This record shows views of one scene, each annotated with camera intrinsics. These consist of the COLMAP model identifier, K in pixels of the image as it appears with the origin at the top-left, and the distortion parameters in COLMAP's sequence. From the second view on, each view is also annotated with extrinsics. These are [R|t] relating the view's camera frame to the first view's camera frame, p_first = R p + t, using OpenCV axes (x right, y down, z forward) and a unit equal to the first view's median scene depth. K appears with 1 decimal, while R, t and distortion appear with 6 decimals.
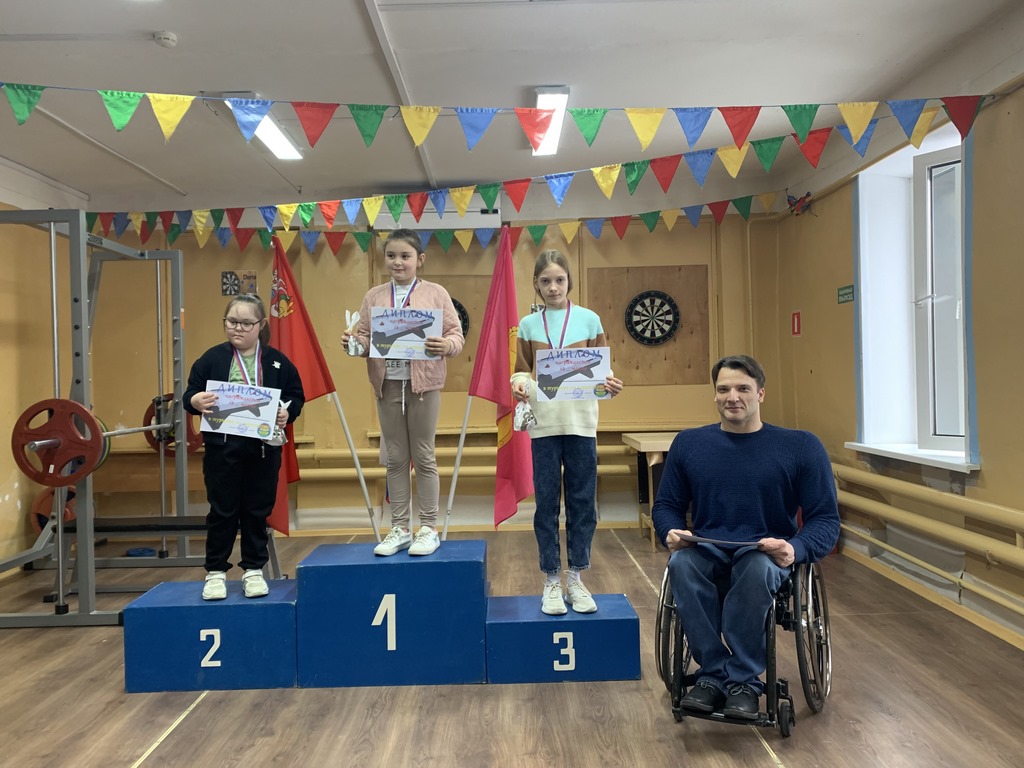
lens RADIAL K [[802.9, 0, 525.1], [0, 802.9, 448.3], [0, 0, 1]] dist [0.044406, -0.042898]
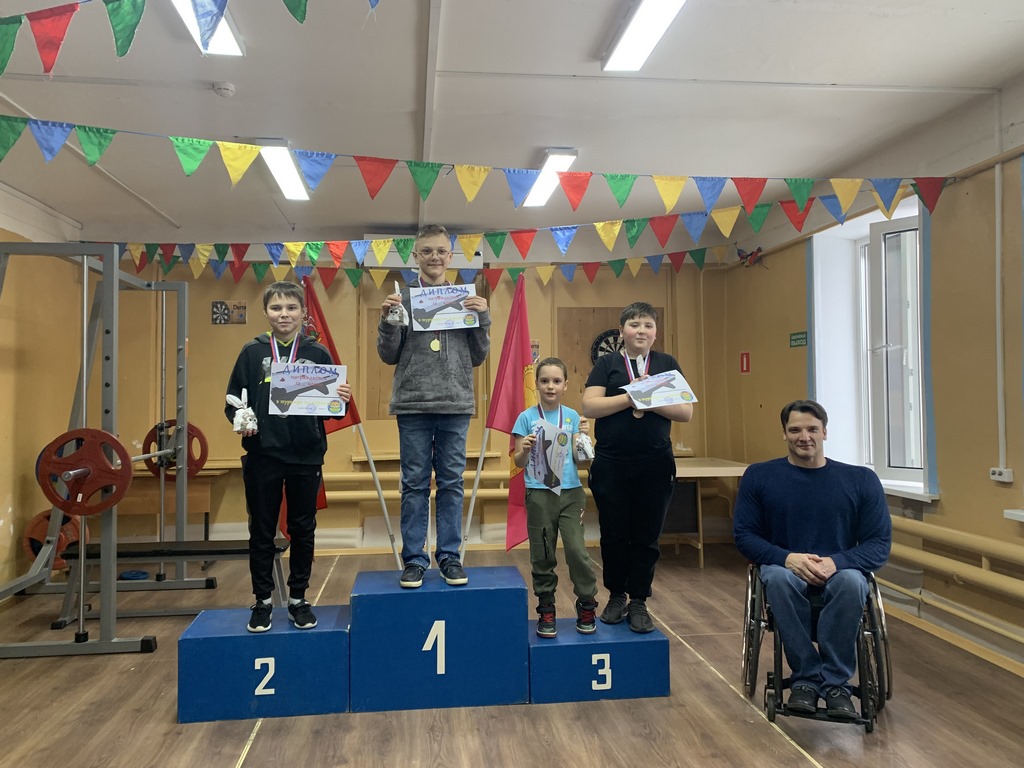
lens RADIAL K [[747.1, 0, 510.4], [0, 747.1, 437.6], [0, 0, 1]] dist [0.050671, -0.051373]
pose [[0.994168, 0.009247, 0.107447, -0.154964], [-0.005703, 0.999431, -0.033242, -0.021733], [-0.107693, 0.032435, 0.993655, 0.005530]]
